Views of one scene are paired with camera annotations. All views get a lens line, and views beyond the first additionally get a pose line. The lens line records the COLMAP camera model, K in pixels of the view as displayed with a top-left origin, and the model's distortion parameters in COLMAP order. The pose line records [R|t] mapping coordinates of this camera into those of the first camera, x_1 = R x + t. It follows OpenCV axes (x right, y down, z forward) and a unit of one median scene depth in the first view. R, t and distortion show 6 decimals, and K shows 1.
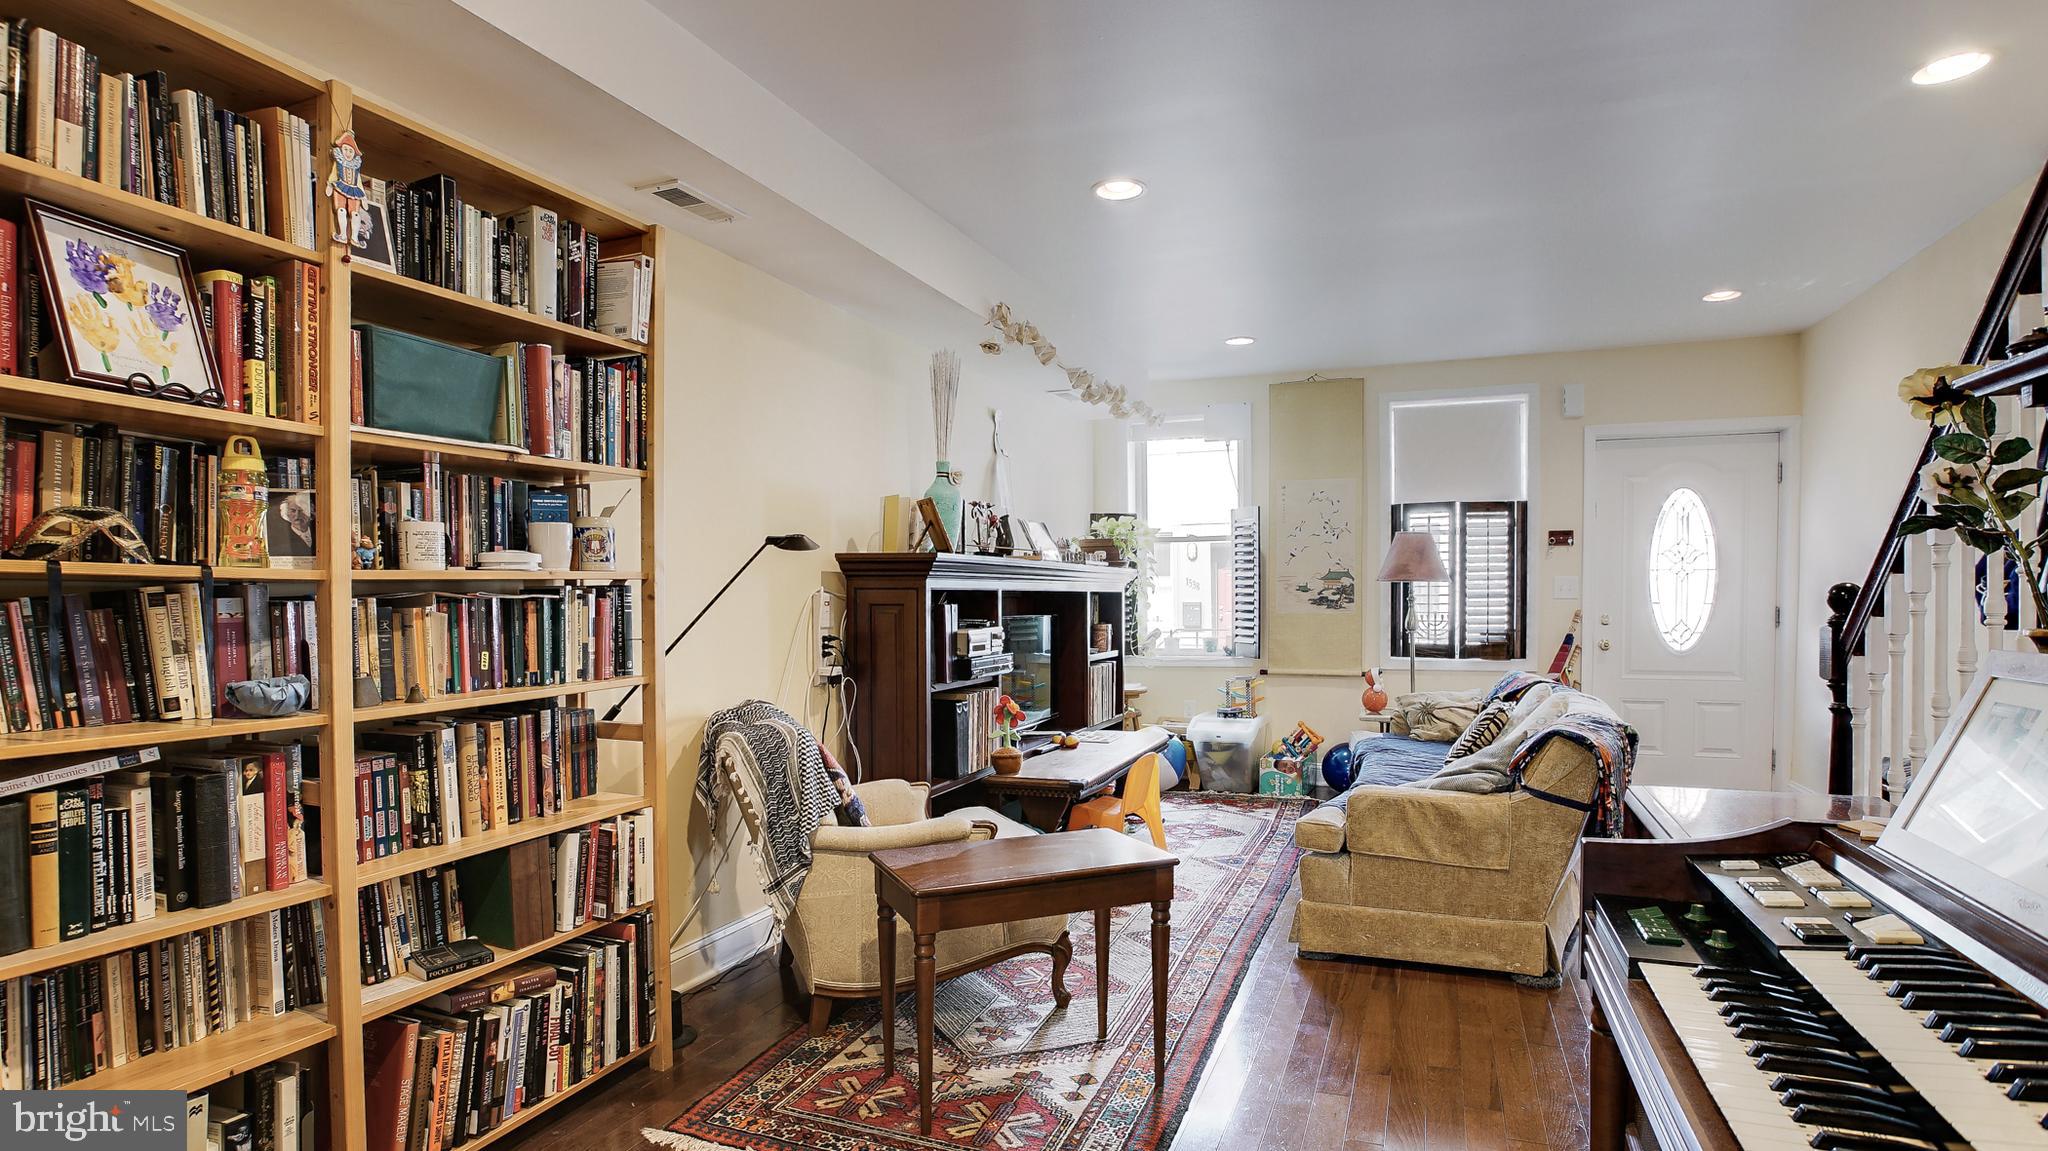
lens RADIAL K [[1029.2, 0, 1062.4], [0, 1029.2, 617.8], [0, 0, 1]] dist [-0.002080, -0.000038]
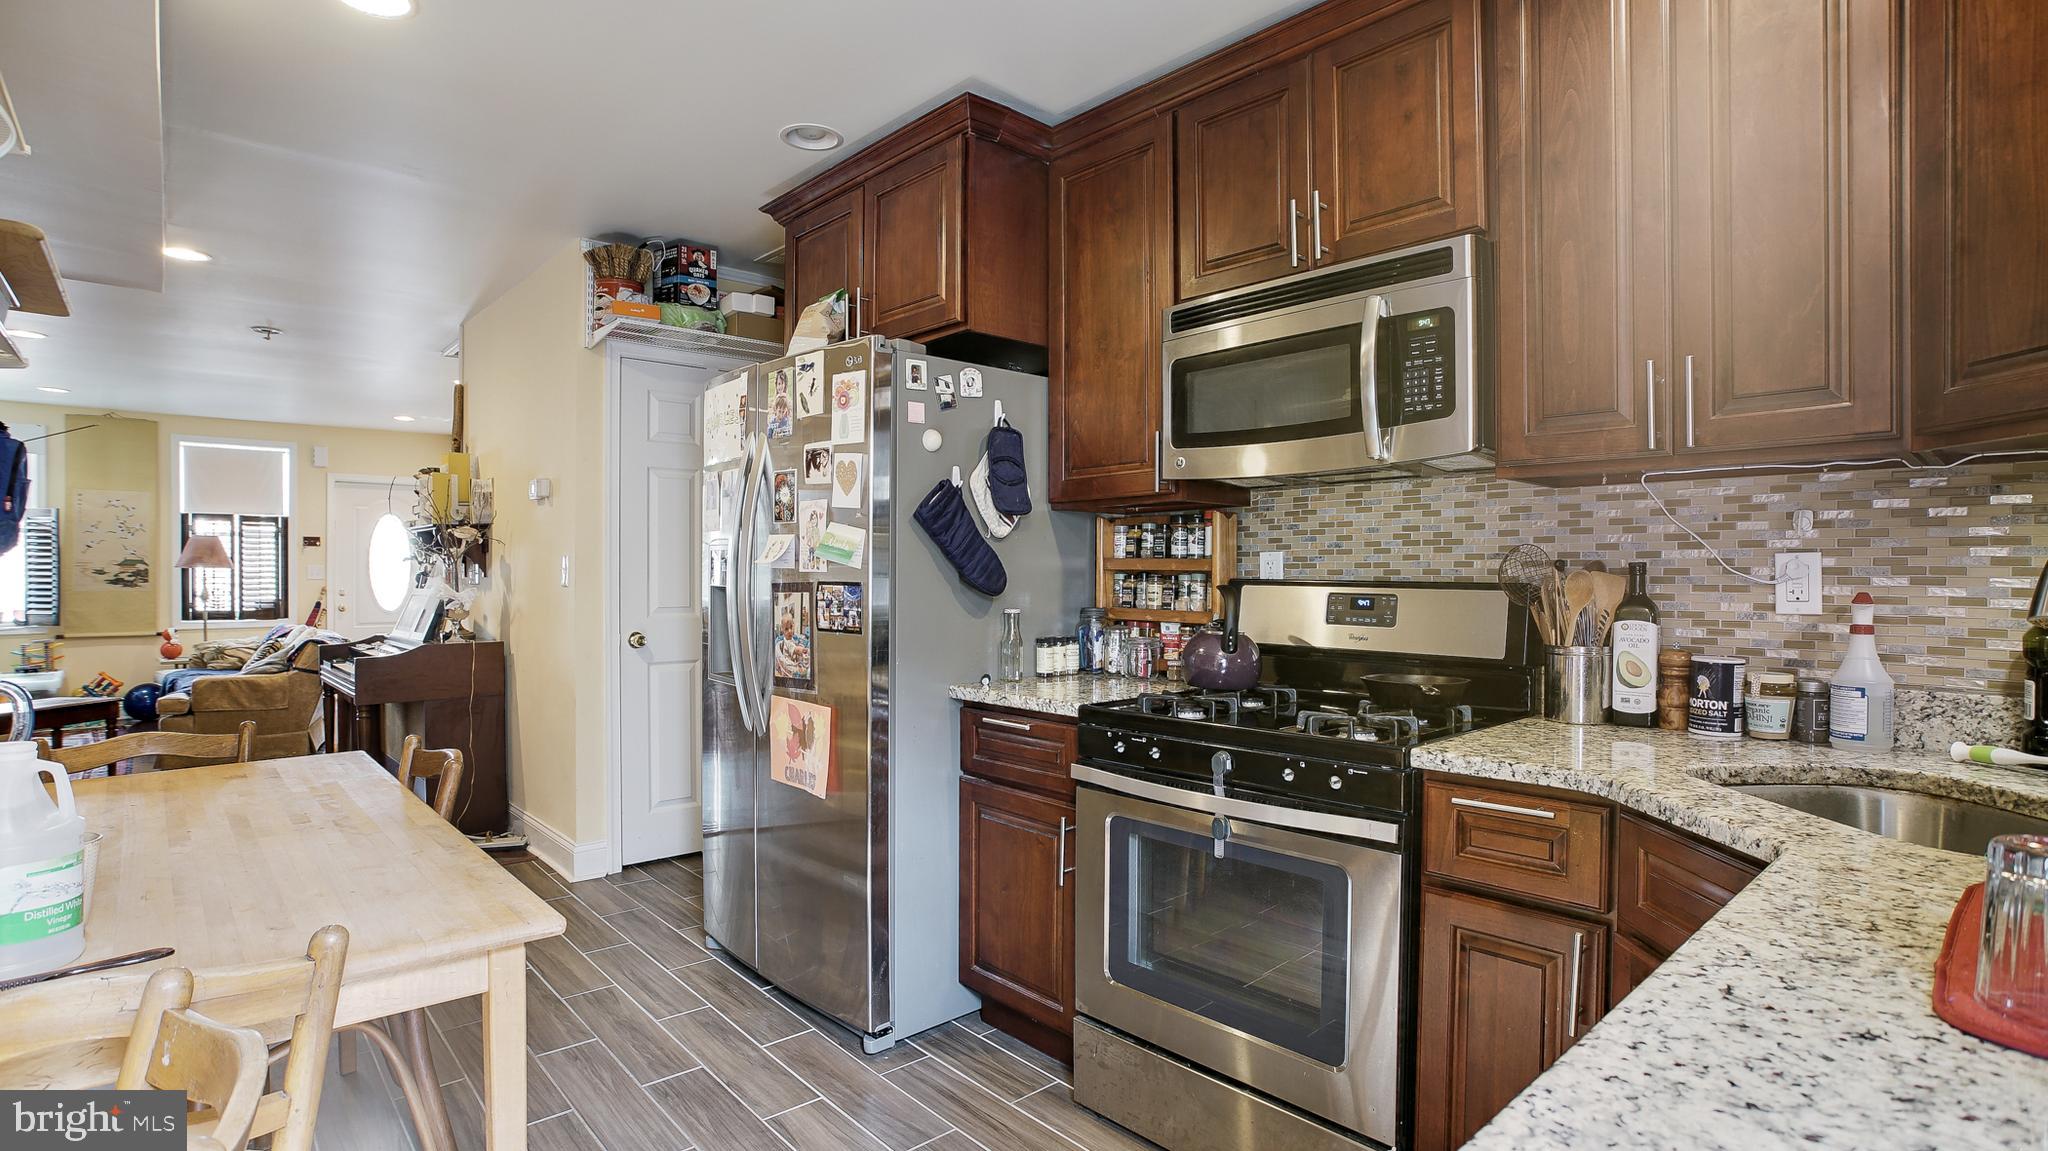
lens RADIAL K [[990.8, 0, 1022.9], [0, 990.8, 586.5], [0, 0, 1]] dist [-0.045654, 0.018123]
pose [[0.469425, -0.005107, 0.882958, -0.327914], [0.016597, 0.999858, -0.003041, 0.014816], [-0.882816, 0.016082, 0.469443, -0.678345]]
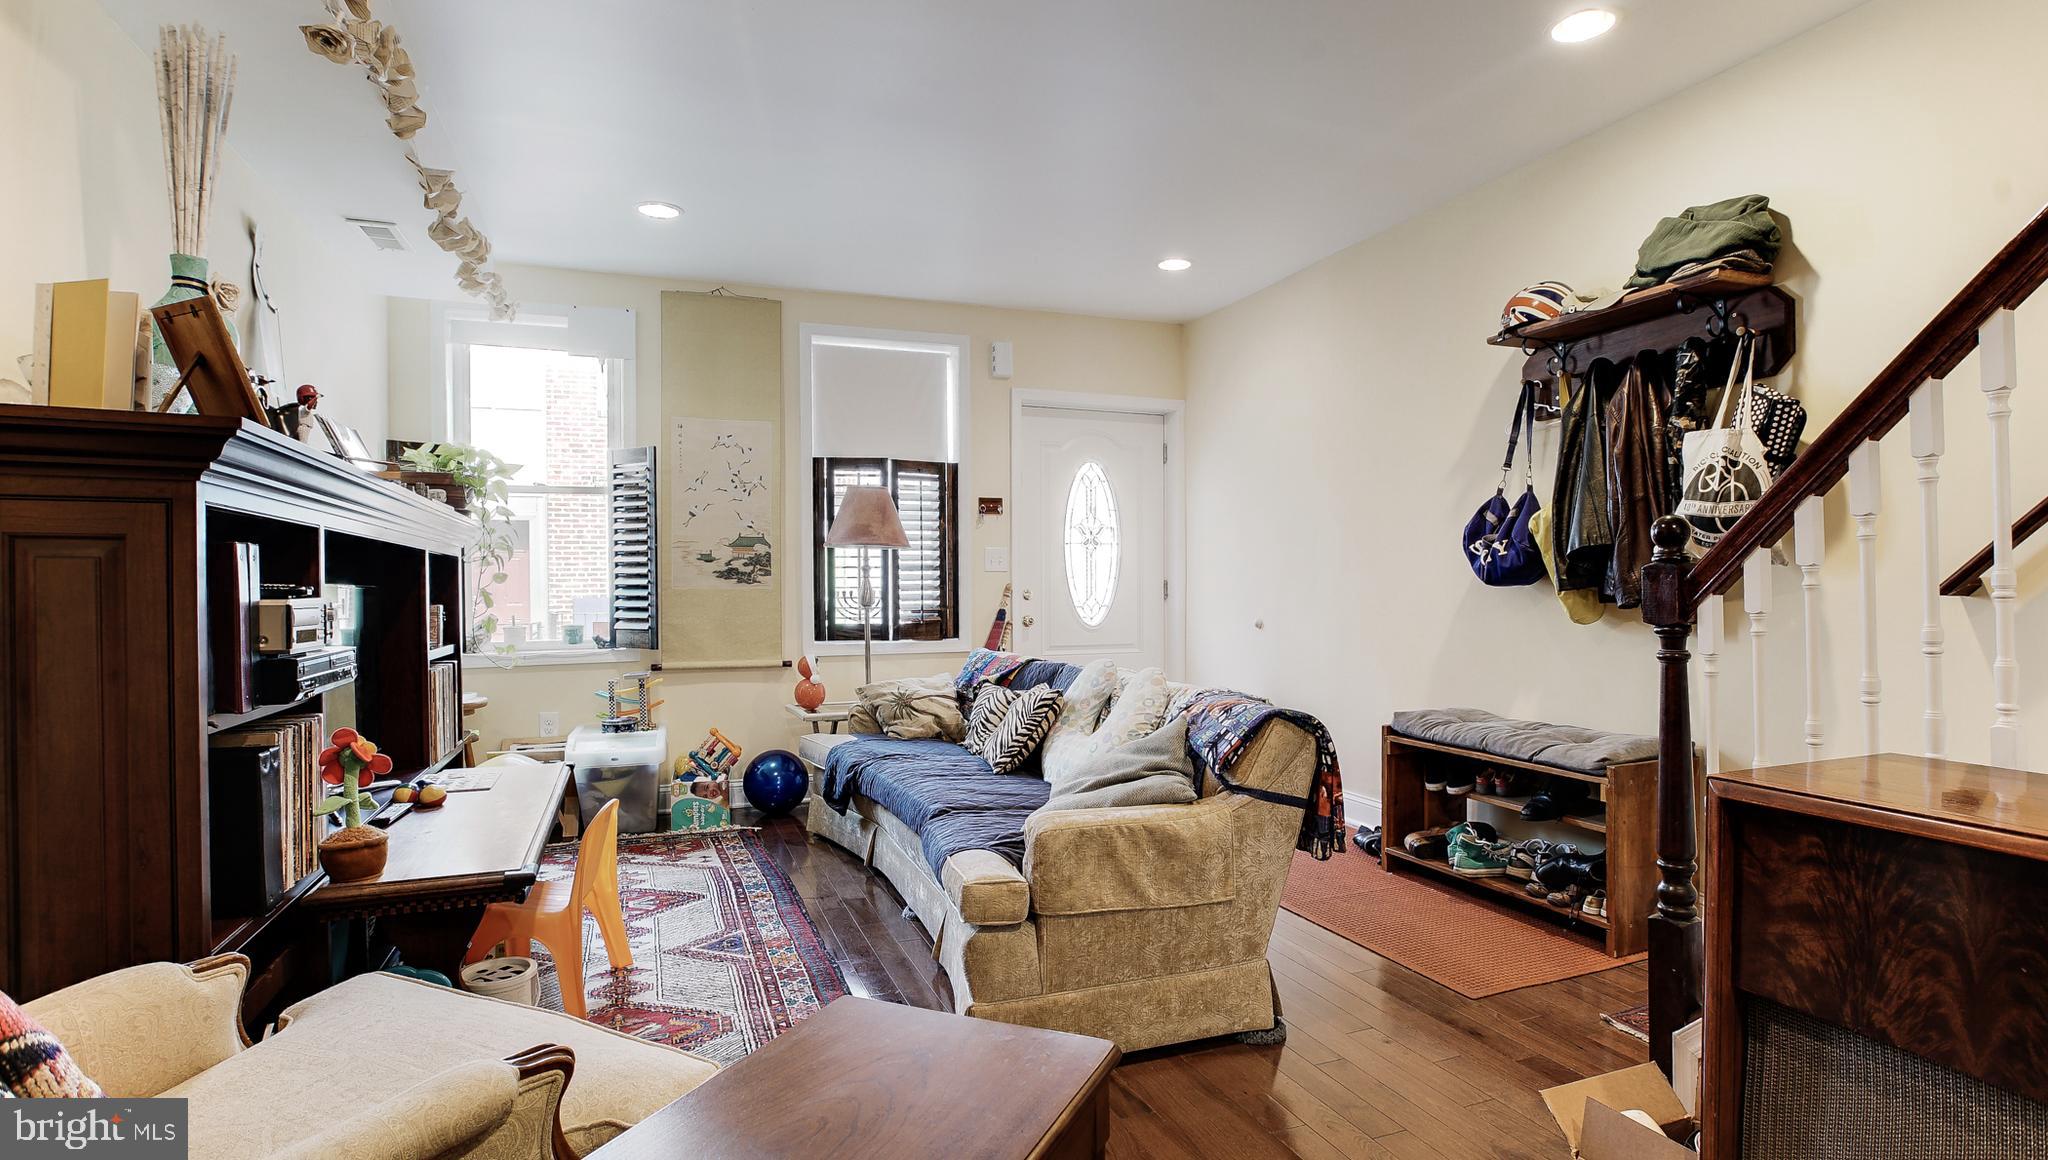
lens RADIAL K [[1020.4, 0, 1025.7], [0, 1020.4, 604.3], [0, 0, 1]] dist [-0.034734, 0.000994]
pose [[0.760296, -0.010258, 0.649496, -0.089324], [0.016333, 0.999861, -0.003328, 0.014580], [-0.649372, 0.013138, 0.760358, 0.281533]]
